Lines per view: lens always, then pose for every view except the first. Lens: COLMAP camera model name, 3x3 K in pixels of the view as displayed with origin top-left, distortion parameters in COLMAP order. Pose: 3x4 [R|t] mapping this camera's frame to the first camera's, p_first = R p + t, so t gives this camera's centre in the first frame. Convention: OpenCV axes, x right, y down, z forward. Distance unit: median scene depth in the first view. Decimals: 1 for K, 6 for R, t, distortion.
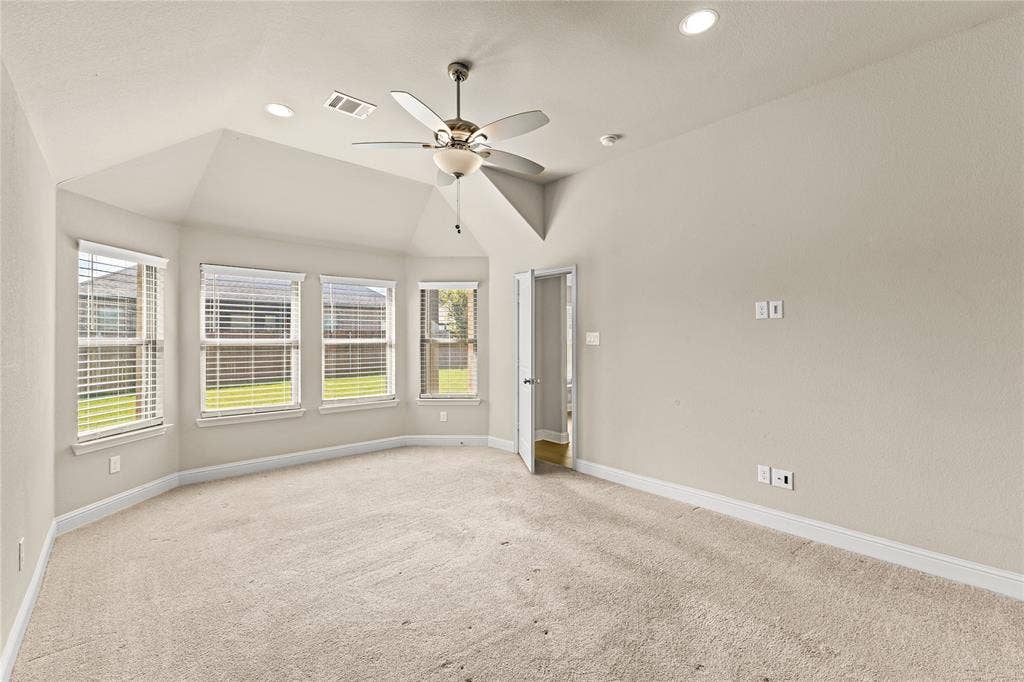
lens RADIAL K [[442.5, 0, 514.2], [0, 442.5, 340.1], [0, 0, 1]] dist [0.011947, -0.000382]
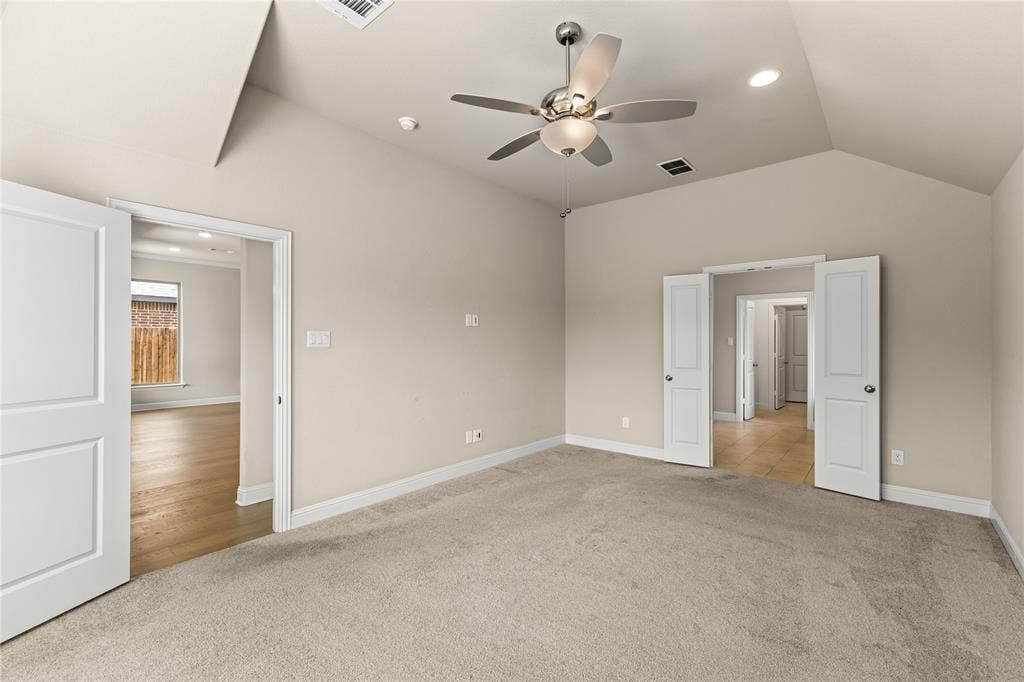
lens RADIAL K [[442.5, 0, 514.2], [0, 442.5, 340.1], [0, 0, 1]] dist [0.011947, -0.000382]
pose [[-0.132822, 0.001704, 0.991138, -0.842635], [0.001388, 0.999998, -0.001534, -0.001935], [-0.991139, 0.001172, -0.132824, 1.039882]]
